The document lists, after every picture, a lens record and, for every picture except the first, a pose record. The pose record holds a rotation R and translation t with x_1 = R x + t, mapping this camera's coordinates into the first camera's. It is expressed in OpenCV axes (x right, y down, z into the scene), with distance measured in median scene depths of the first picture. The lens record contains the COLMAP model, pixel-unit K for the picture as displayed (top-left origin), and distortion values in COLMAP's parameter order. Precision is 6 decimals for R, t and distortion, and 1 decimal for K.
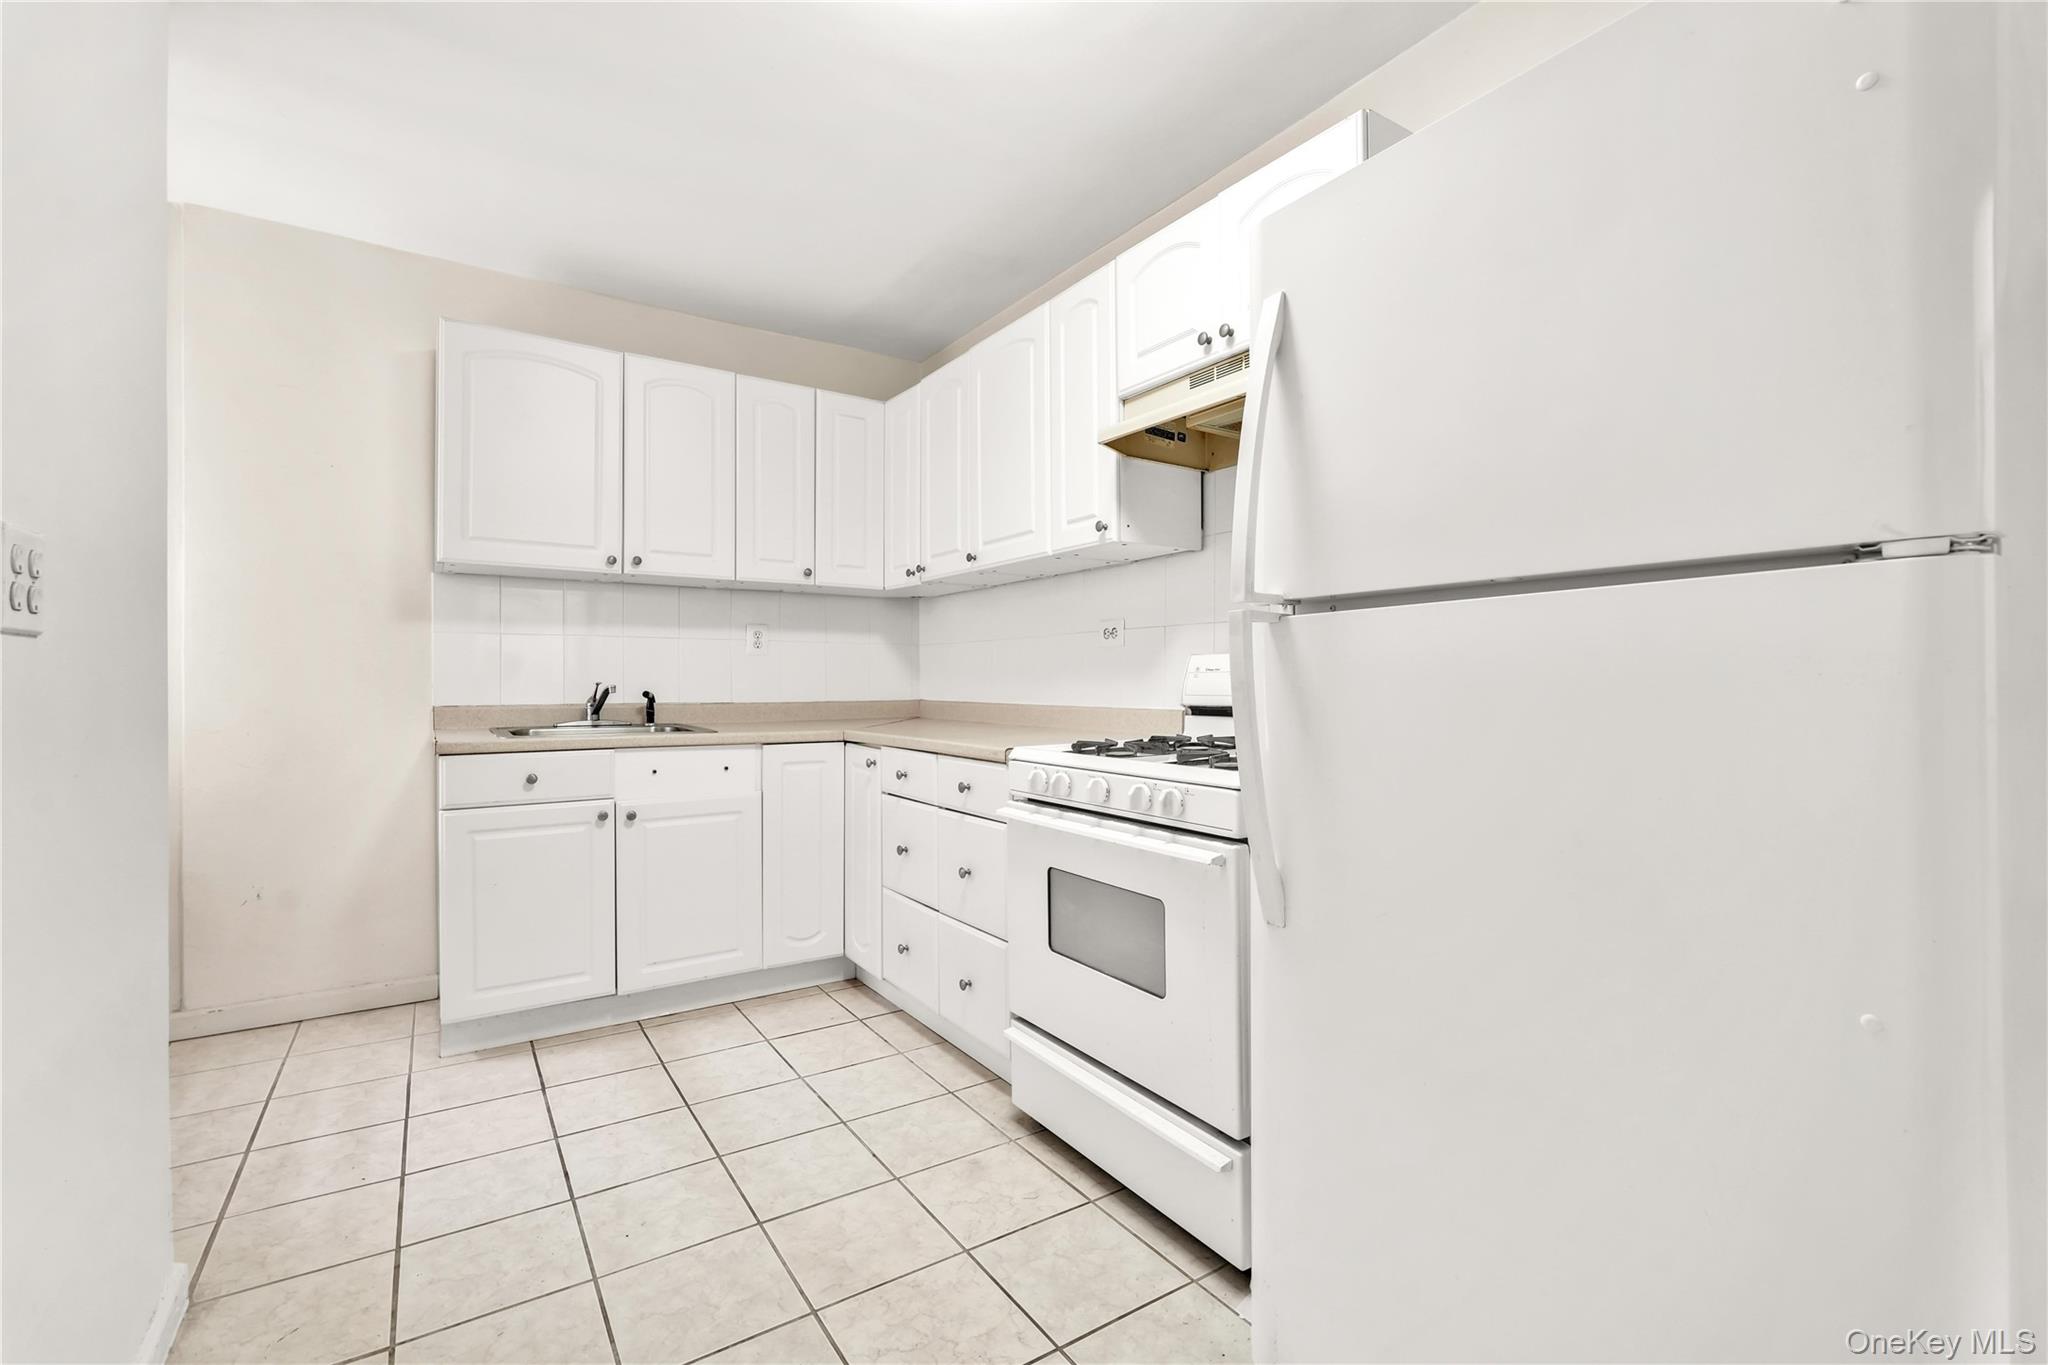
lens RADIAL K [[902.1, 0, 1019.0], [0, 902.1, 691.7], [0, 0, 1]] dist [0.000896, 0.000189]
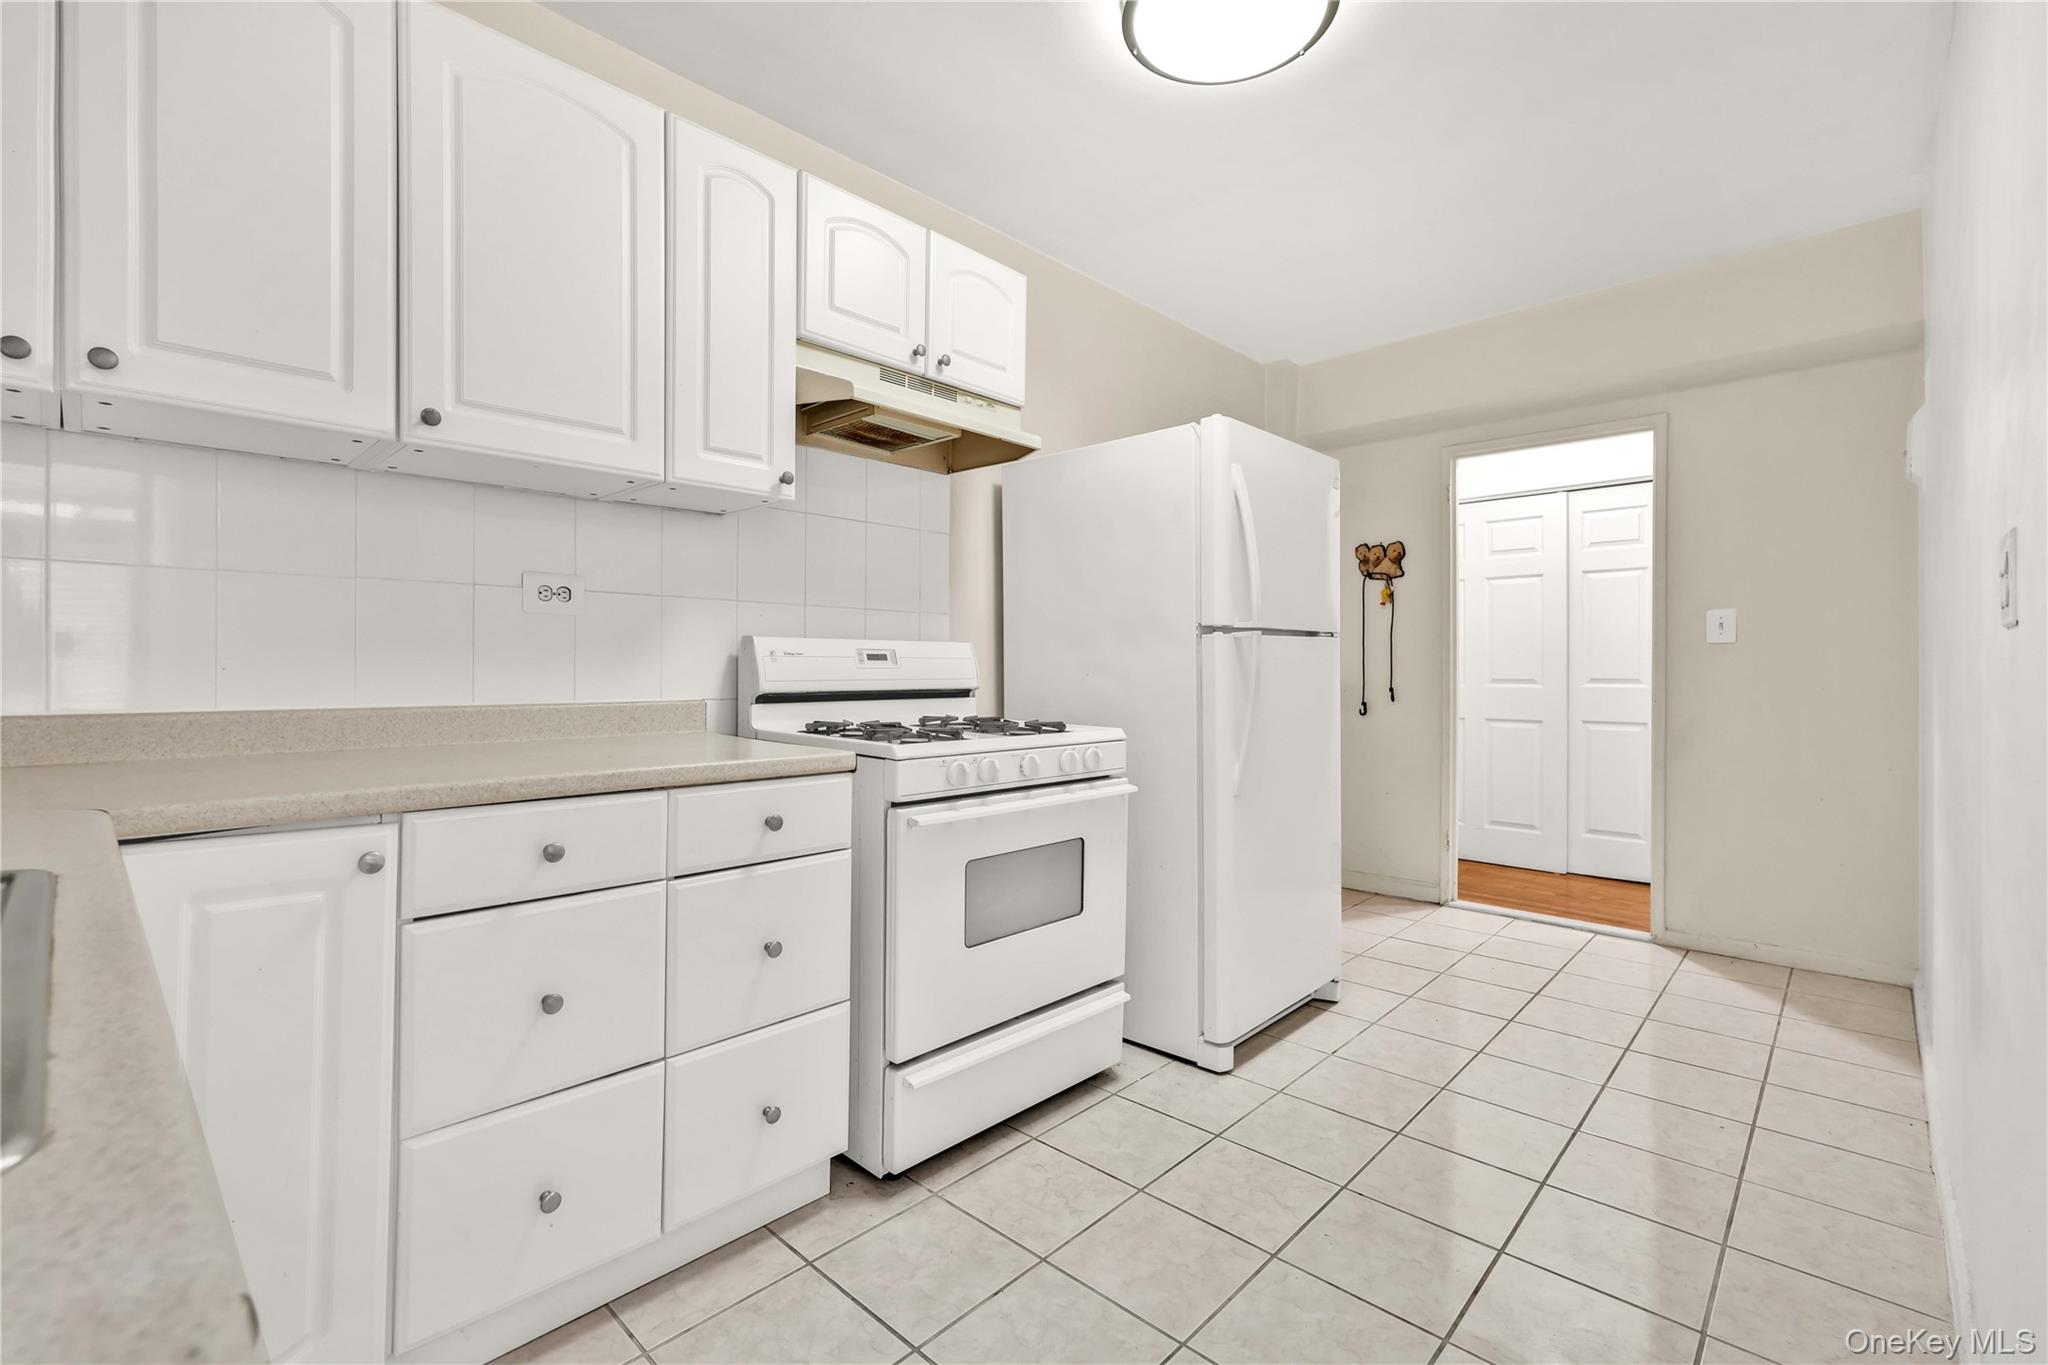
lens RADIAL K [[898.1, 0, 1024.0], [0, 898.1, 682.5], [0, 0, 1]] dist [-0.001231, -0.000130]
pose [[-0.229344, -0.012245, 0.973268, -0.899083], [0.008407, 0.999859, 0.014560, -0.007226], [-0.973309, 0.011522, -0.229209, 1.156283]]
